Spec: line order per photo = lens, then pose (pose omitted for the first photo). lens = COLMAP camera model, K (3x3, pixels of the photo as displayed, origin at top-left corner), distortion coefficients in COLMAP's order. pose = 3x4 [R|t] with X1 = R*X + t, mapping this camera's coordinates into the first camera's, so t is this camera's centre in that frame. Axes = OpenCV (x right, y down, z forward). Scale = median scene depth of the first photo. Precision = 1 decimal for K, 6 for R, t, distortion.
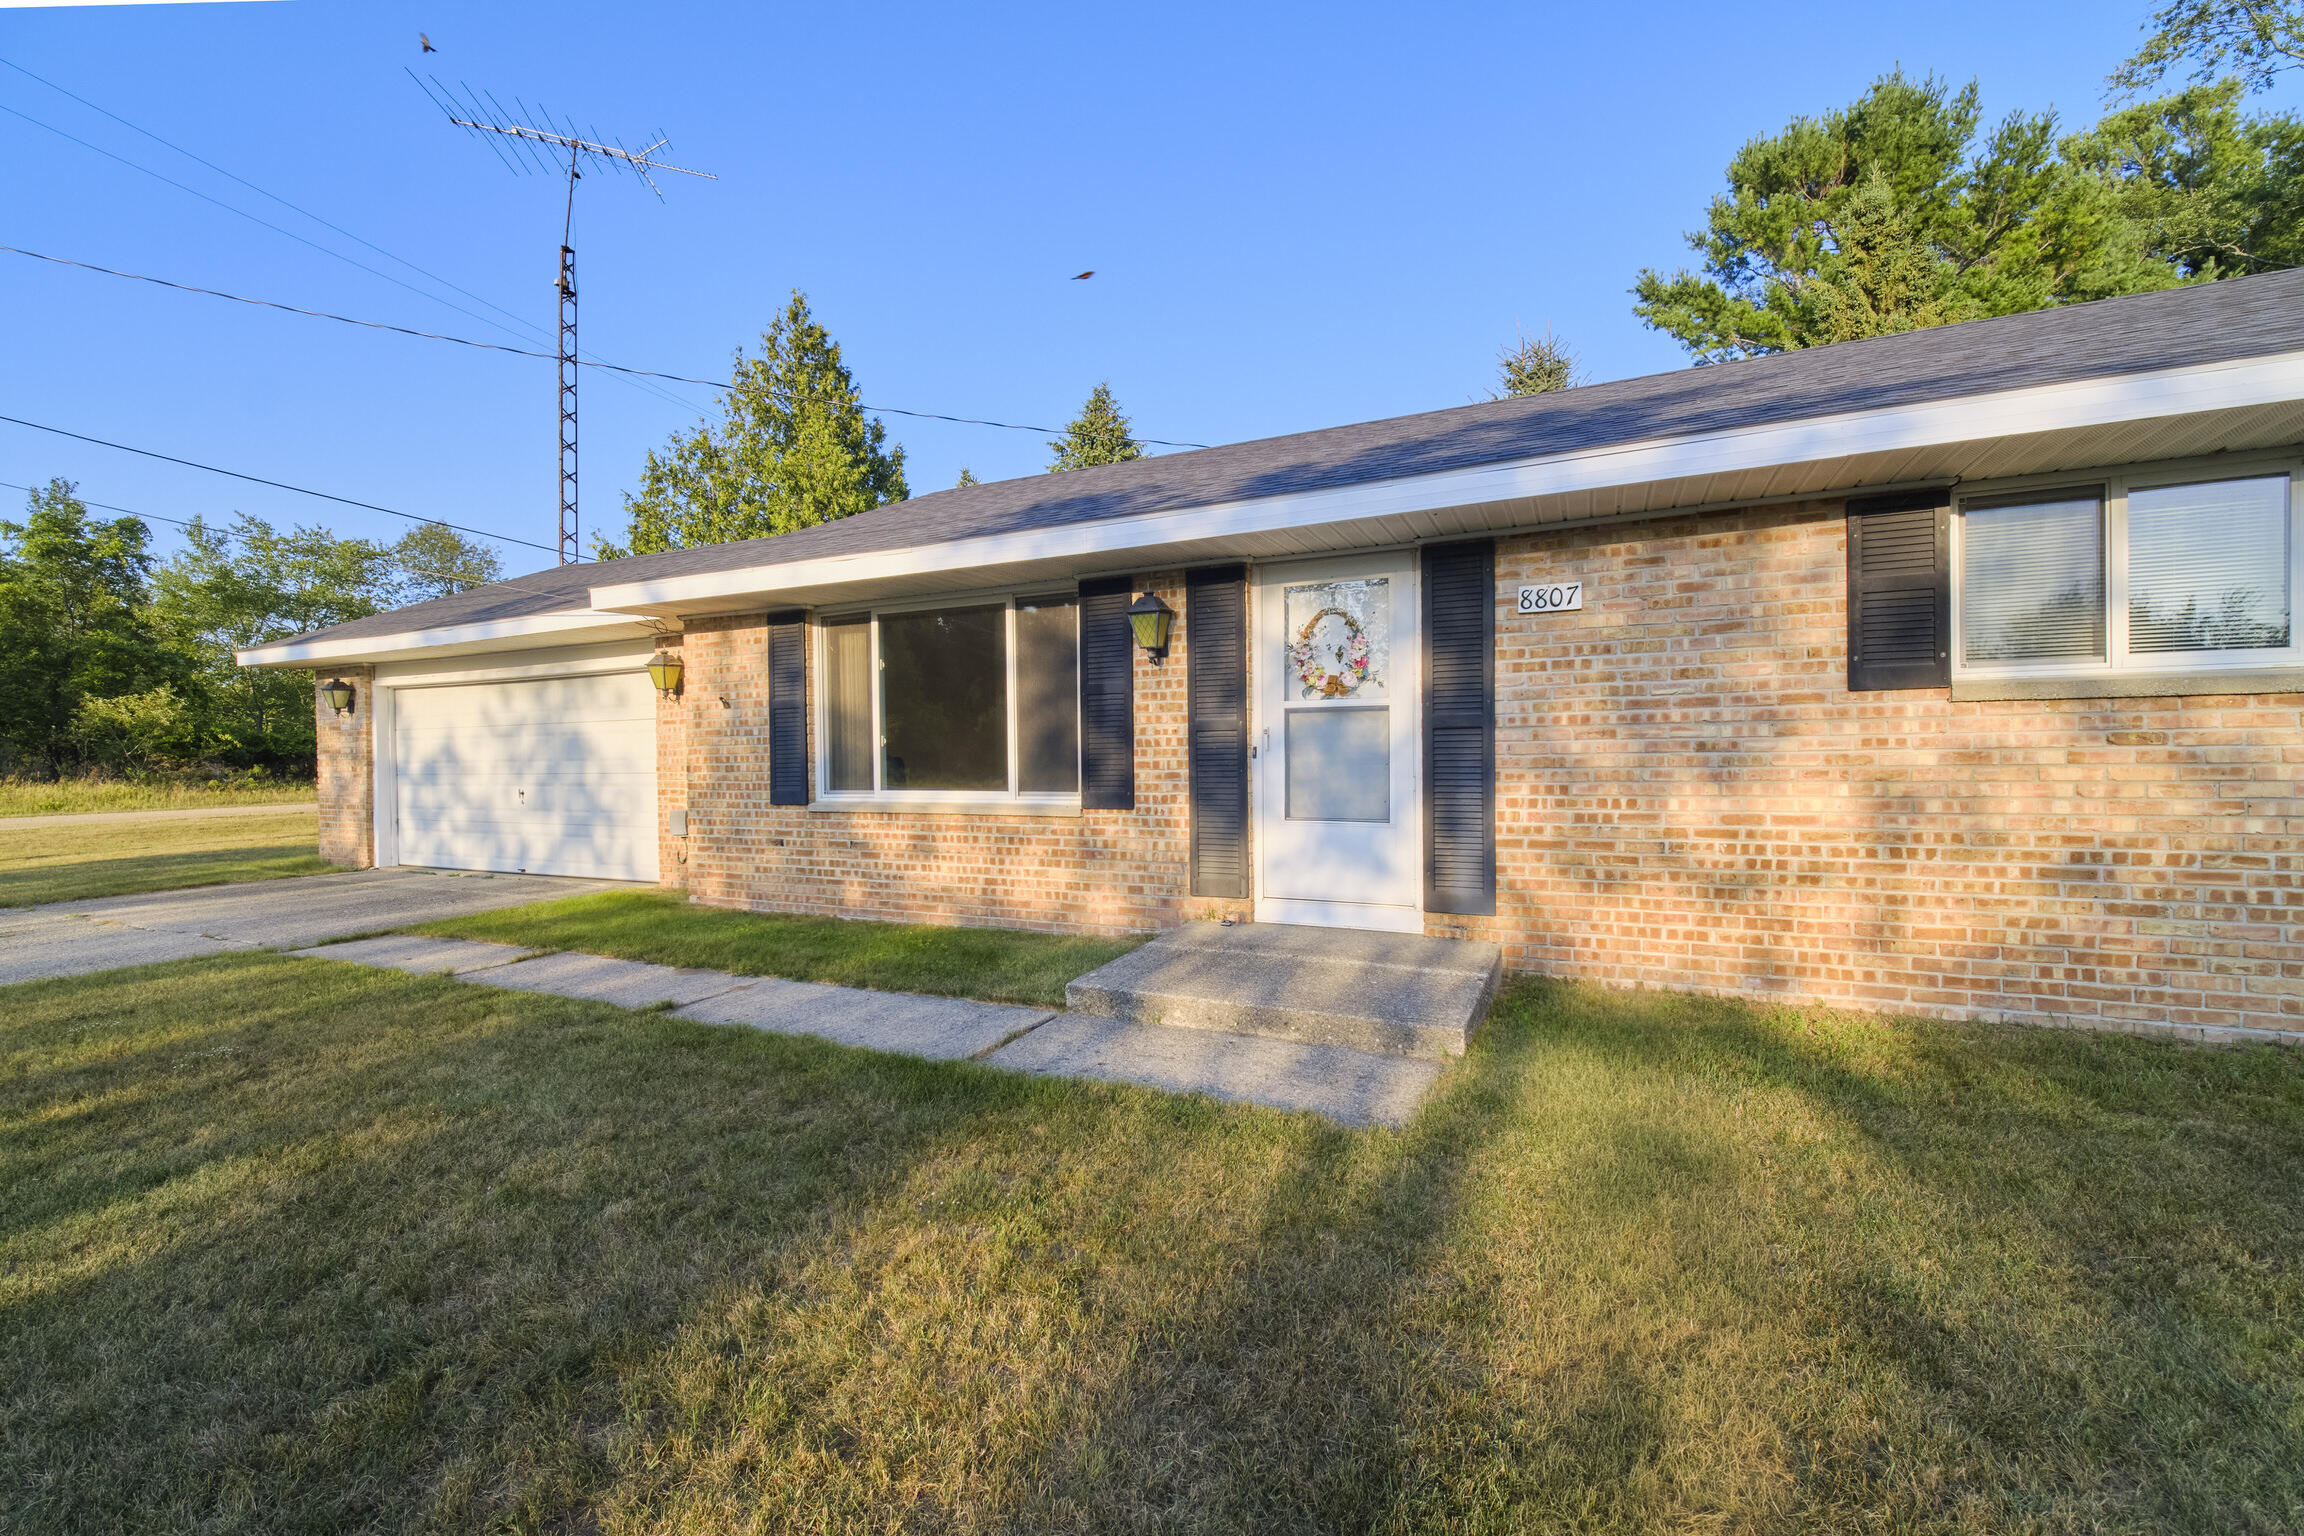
lens RADIAL K [[947.3, 0, 1152.0], [0, 947.3, 768.0], [0, 0, 1]] dist [-0.008311, 0.000209]
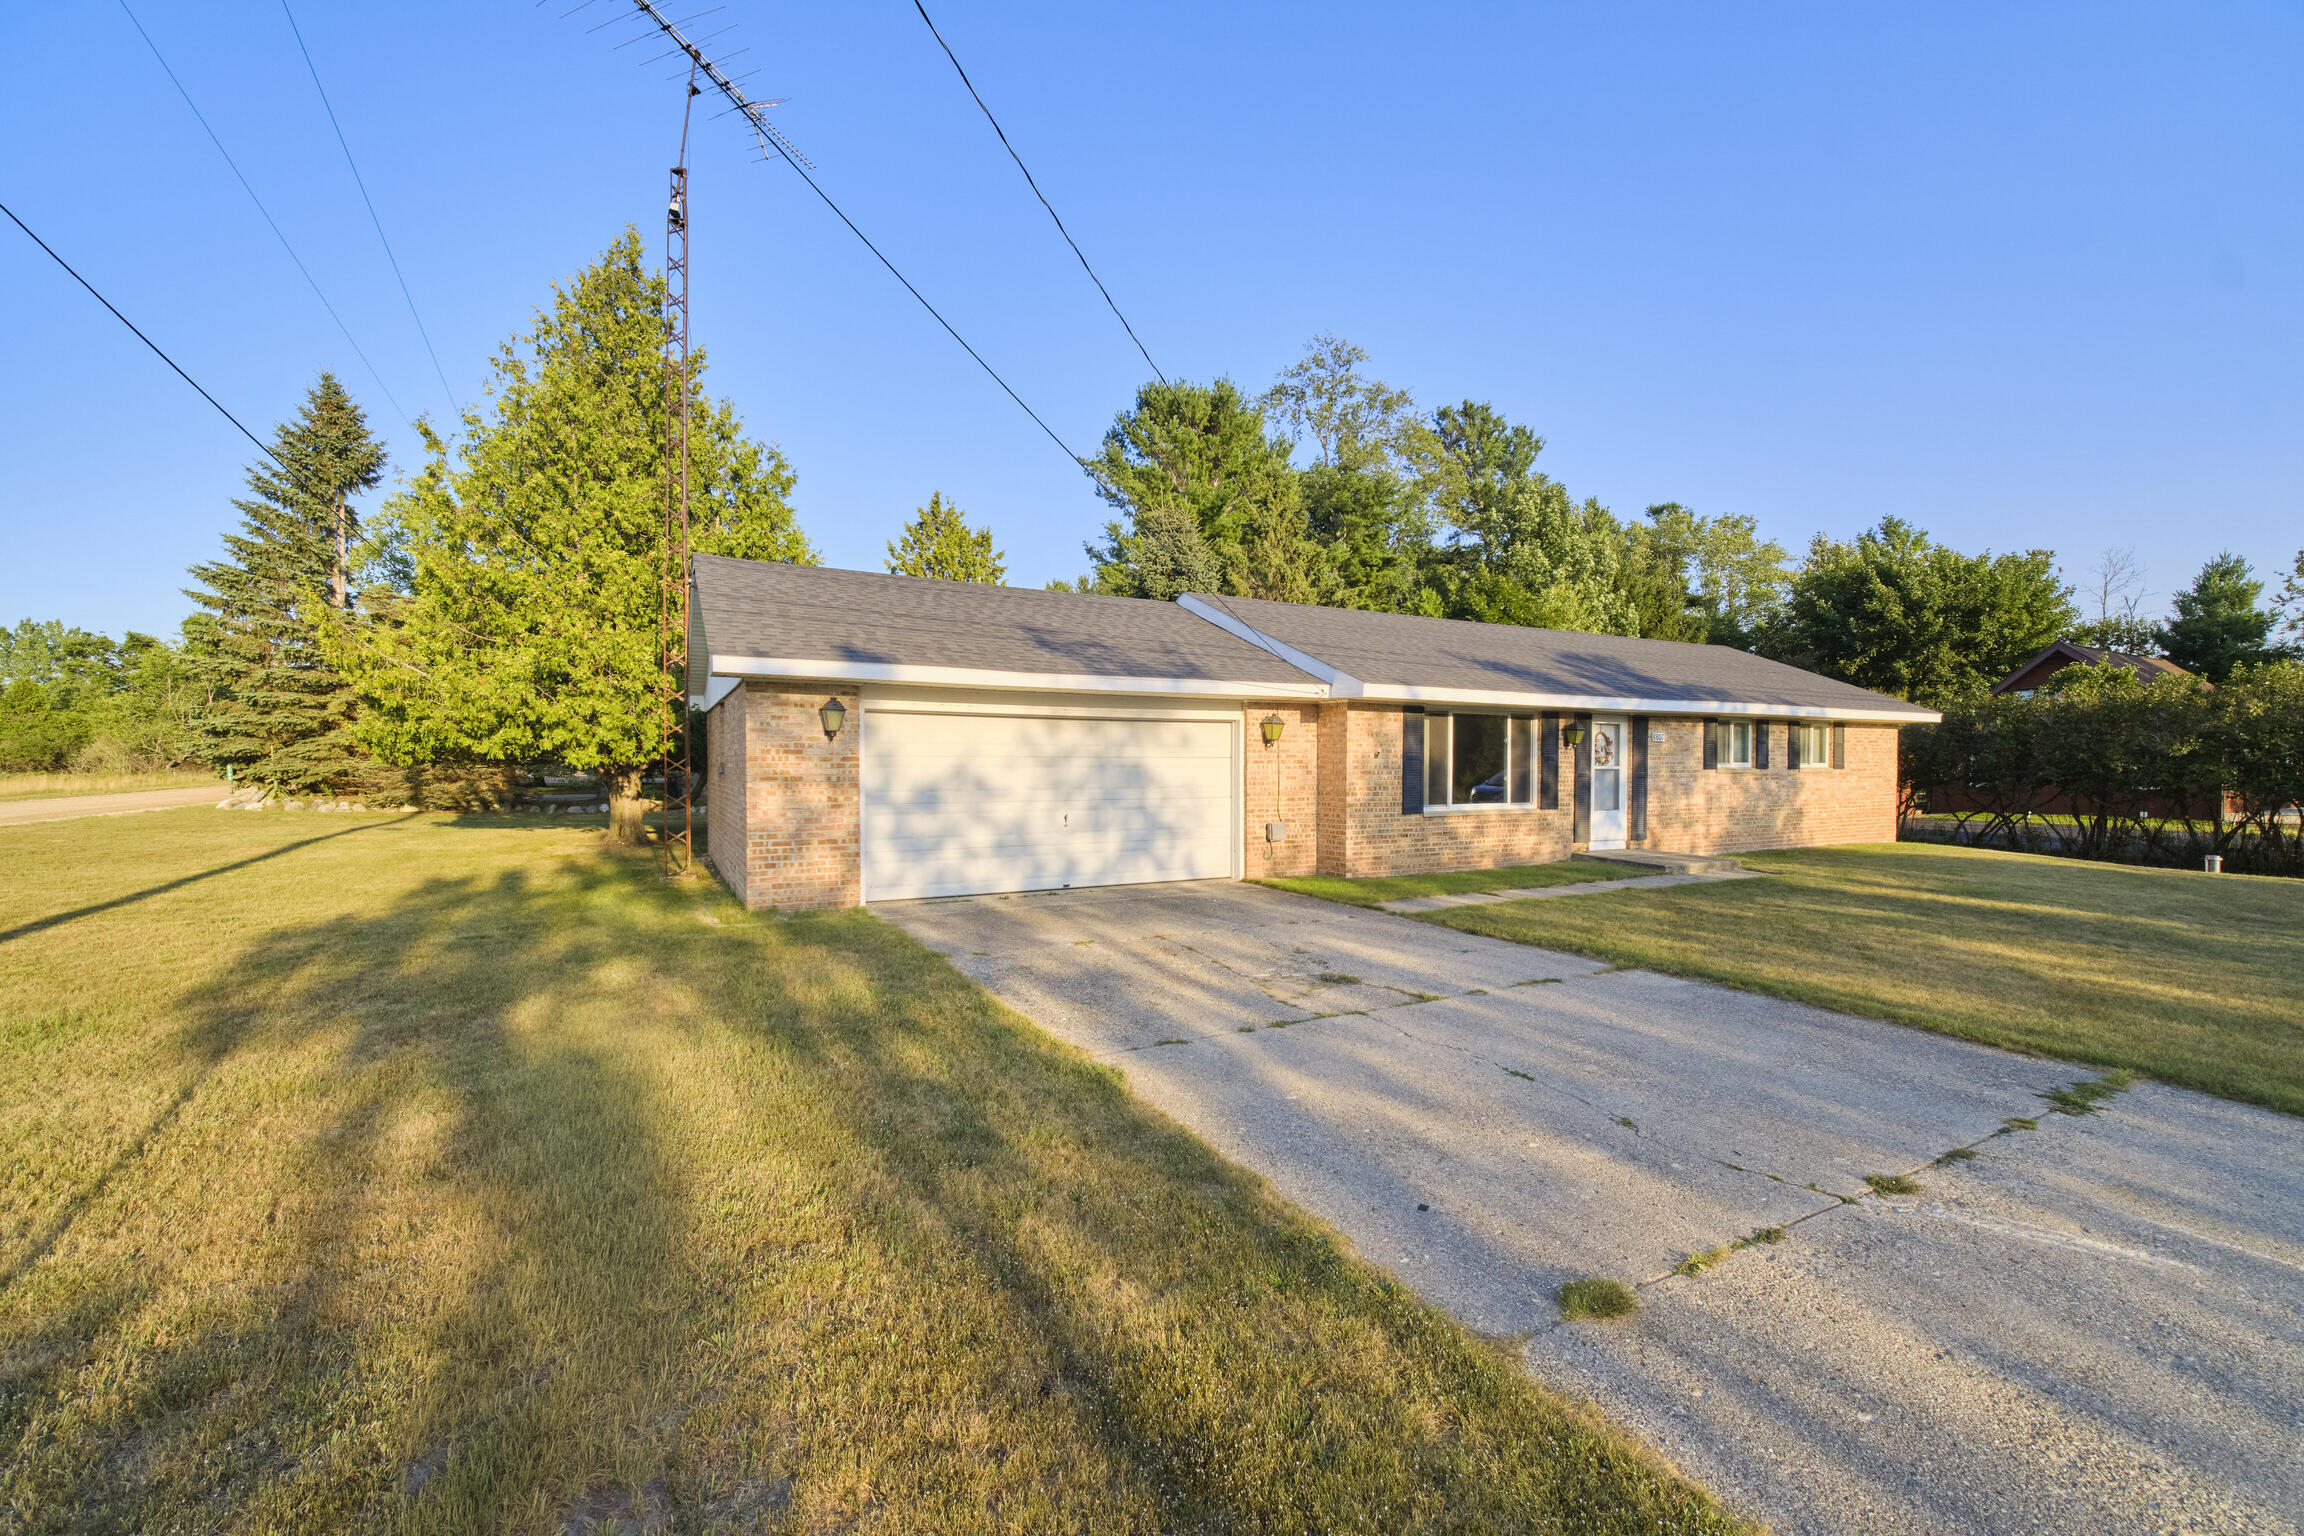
lens RADIAL K [[947.3, 0, 1152.0], [0, 947.3, 768.0], [0, 0, 1]] dist [-0.008311, 0.000209]
pose [[0.582189, 0.013286, 0.812945, -2.474629], [0.000010, 0.999866, -0.016348, -0.018689], [-0.813054, 0.009525, 0.582111, 0.418853]]
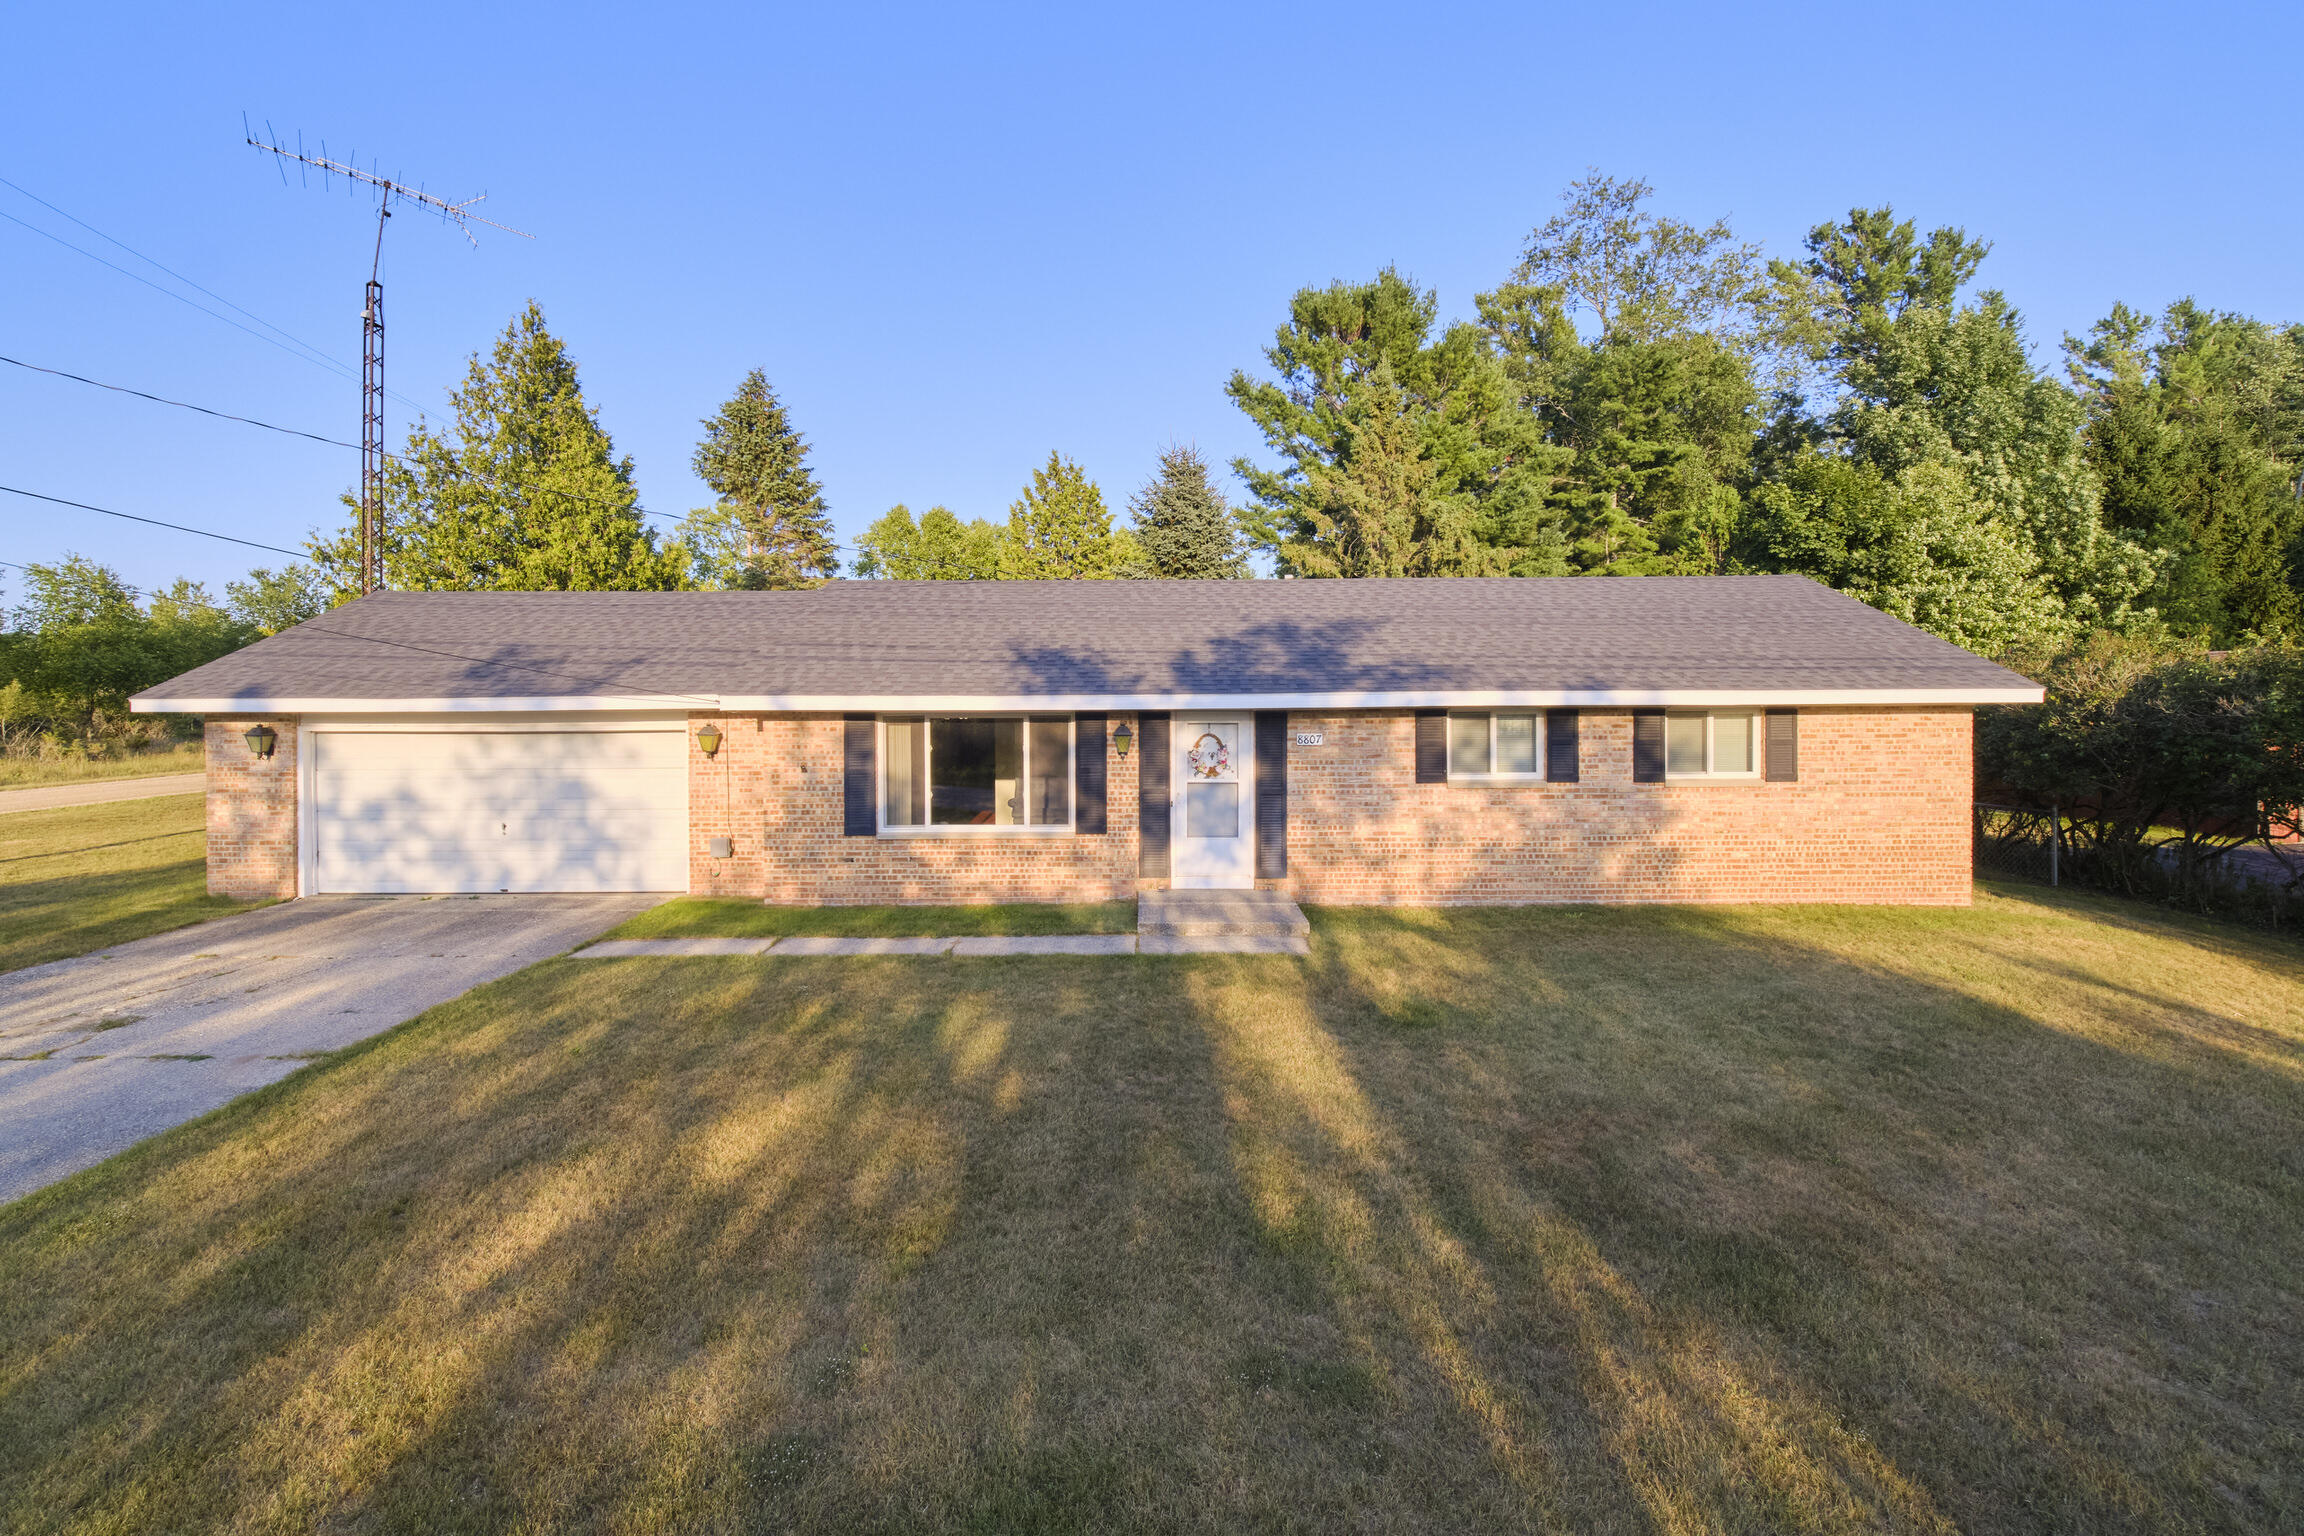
lens RADIAL K [[1007.1, 0, 1145.9], [0, 1007.1, 728.3], [0, 0, 1]] dist [-0.009387, -0.000096]
pose [[0.899883, -0.001210, 0.436129, -0.793274], [-0.001683, 0.999979, 0.006246, -0.174567], [-0.436128, -0.006355, 0.899862, -0.813229]]
